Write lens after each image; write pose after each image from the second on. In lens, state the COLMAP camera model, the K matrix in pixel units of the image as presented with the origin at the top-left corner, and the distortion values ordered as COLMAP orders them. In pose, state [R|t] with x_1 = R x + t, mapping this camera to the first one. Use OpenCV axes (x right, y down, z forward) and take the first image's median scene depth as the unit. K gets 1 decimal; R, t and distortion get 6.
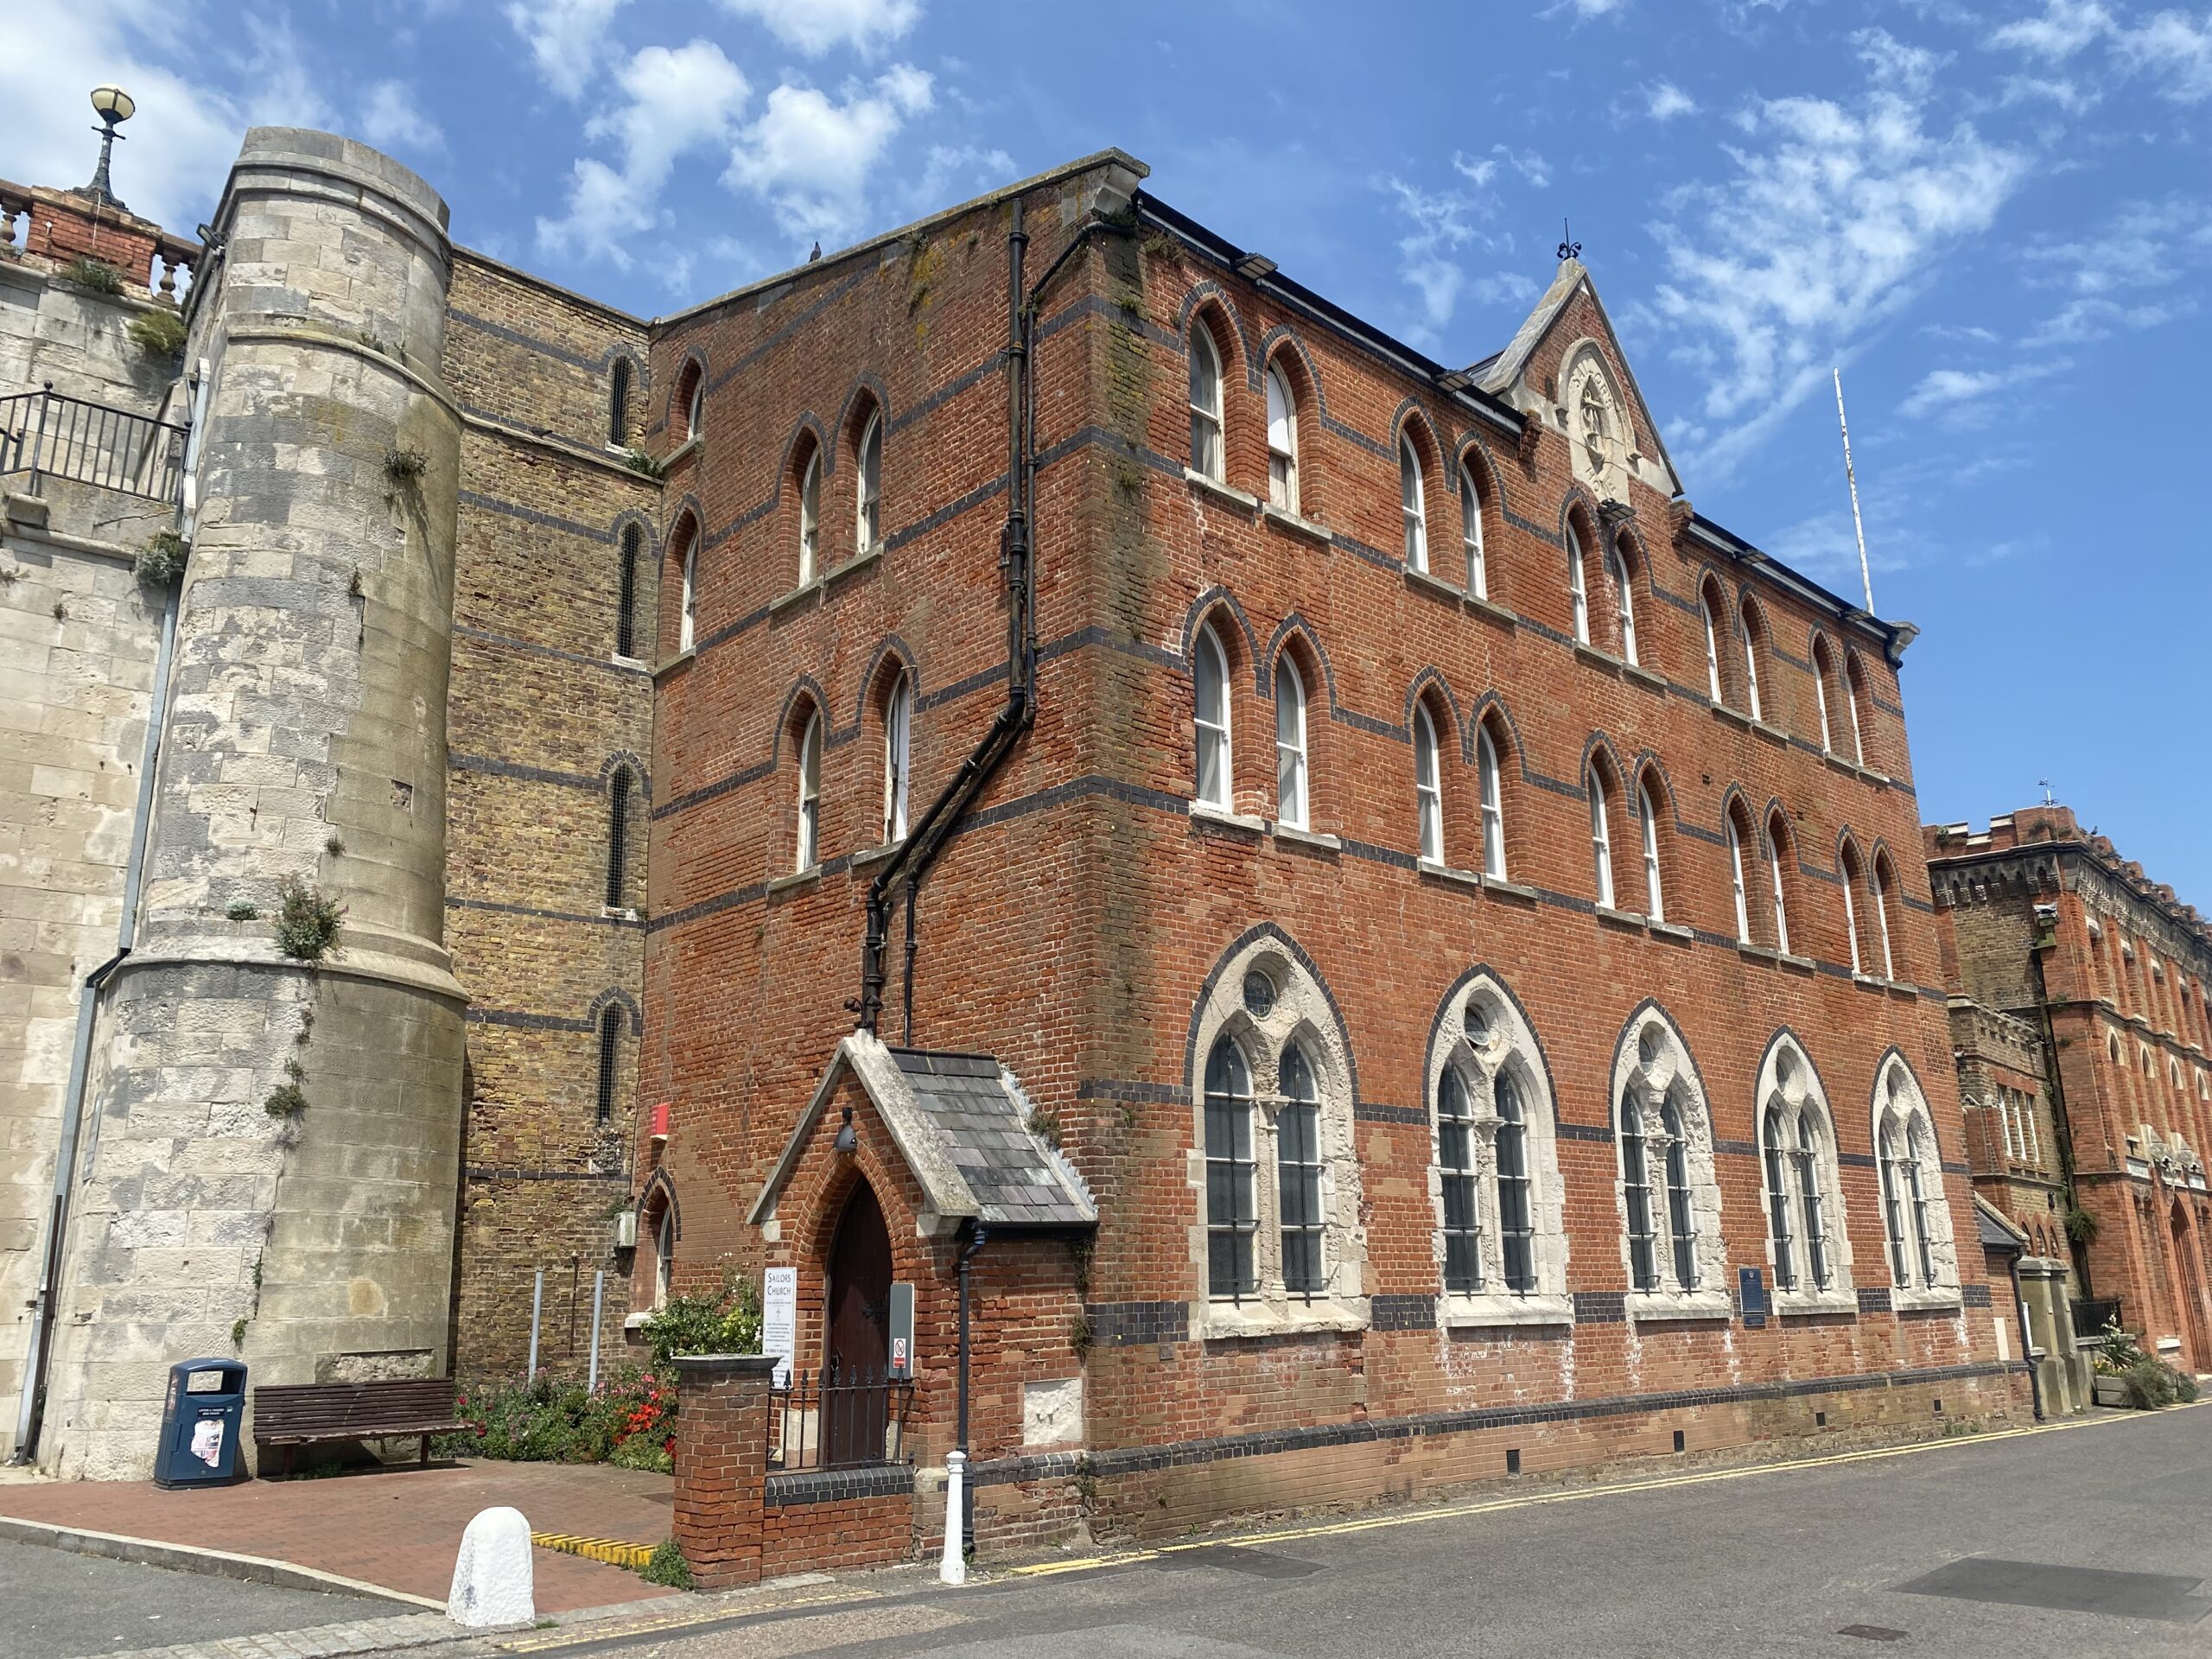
lens RADIAL K [[1716.8, 0, 1117.2], [0, 1716.8, 833.3], [0, 0, 1]] dist [0.047864, -0.035045]
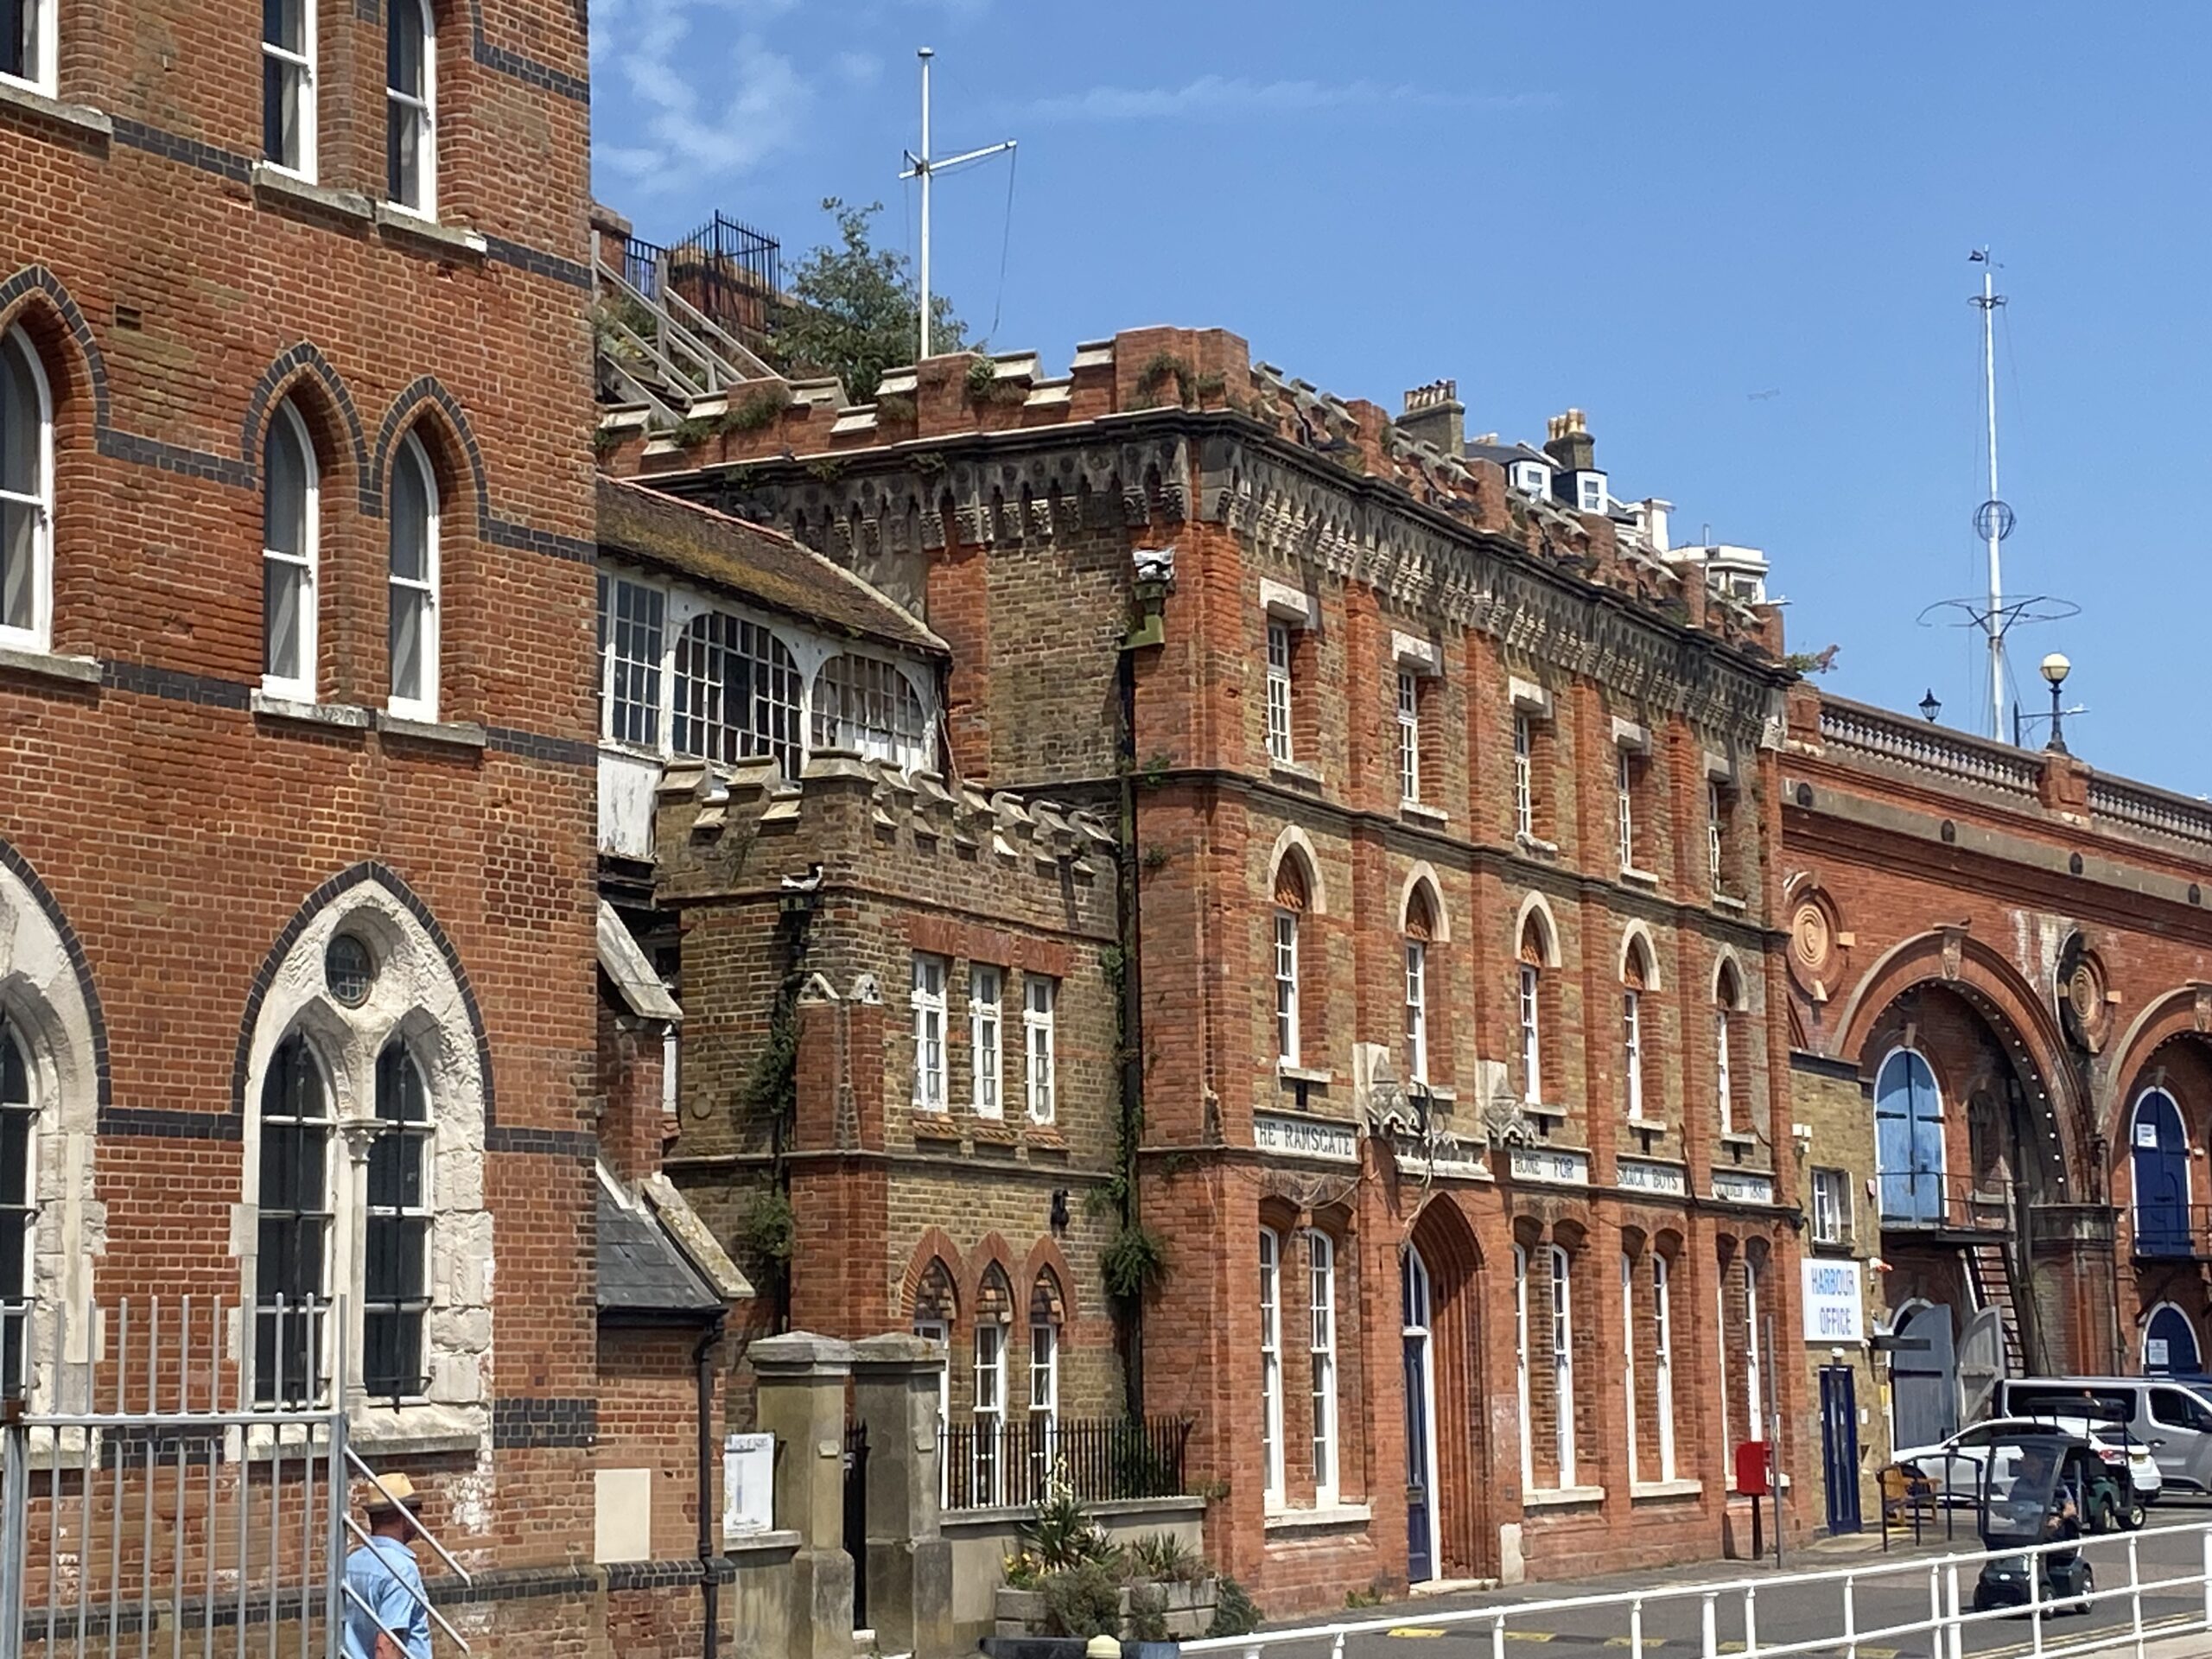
lens RADIAL K [[4321.4, 0, 1095.7], [0, 4321.4, 812.6], [0, 0, 1]] dist [0.156027, 0.000000]
pose [[0.969735, 0.029676, 0.242351, 0.256354], [-0.059256, 0.991516, 0.115691, -0.019178], [-0.236862, -0.126550, 0.963266, -0.063950]]
